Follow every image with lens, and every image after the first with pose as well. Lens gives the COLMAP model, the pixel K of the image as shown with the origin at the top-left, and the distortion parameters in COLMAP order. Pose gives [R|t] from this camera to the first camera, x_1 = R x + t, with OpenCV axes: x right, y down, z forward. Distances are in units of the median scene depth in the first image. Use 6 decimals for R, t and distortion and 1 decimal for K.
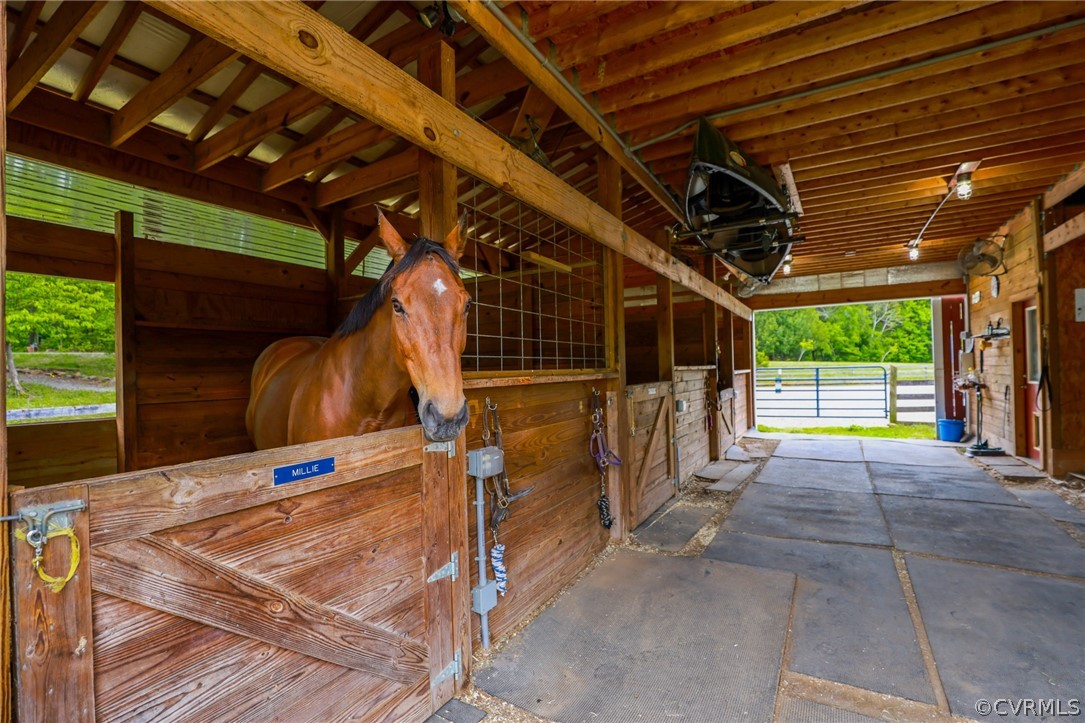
lens RADIAL K [[495.5, 0, 546.7], [0, 495.5, 363.2], [0, 0, 1]] dist [-0.035264, 0.006214]
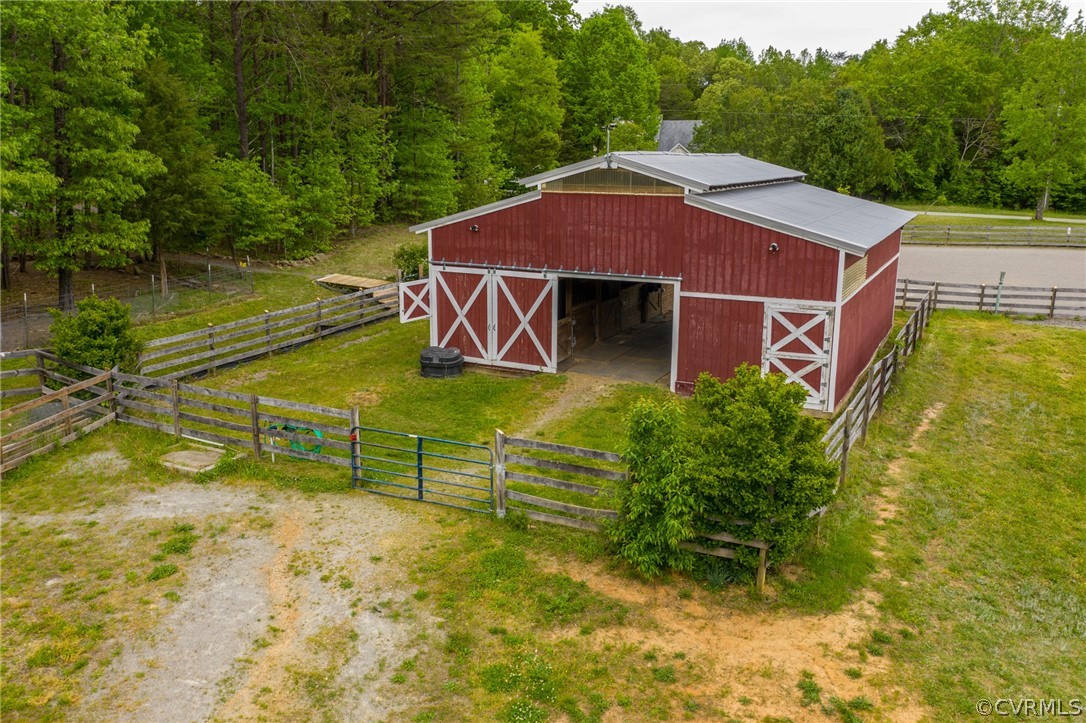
lens RADIAL K [[861.1, 0, 544.5], [0, 861.1, 370.9], [0, 0, 1]] dist [-0.013294, -0.004798]
pose [[0.999284, 0.010053, 0.036474, -0.036259], [-0.019054, 0.966590, 0.255619, -0.081014], [-0.032686, -0.256130, 0.966089, -0.393435]]
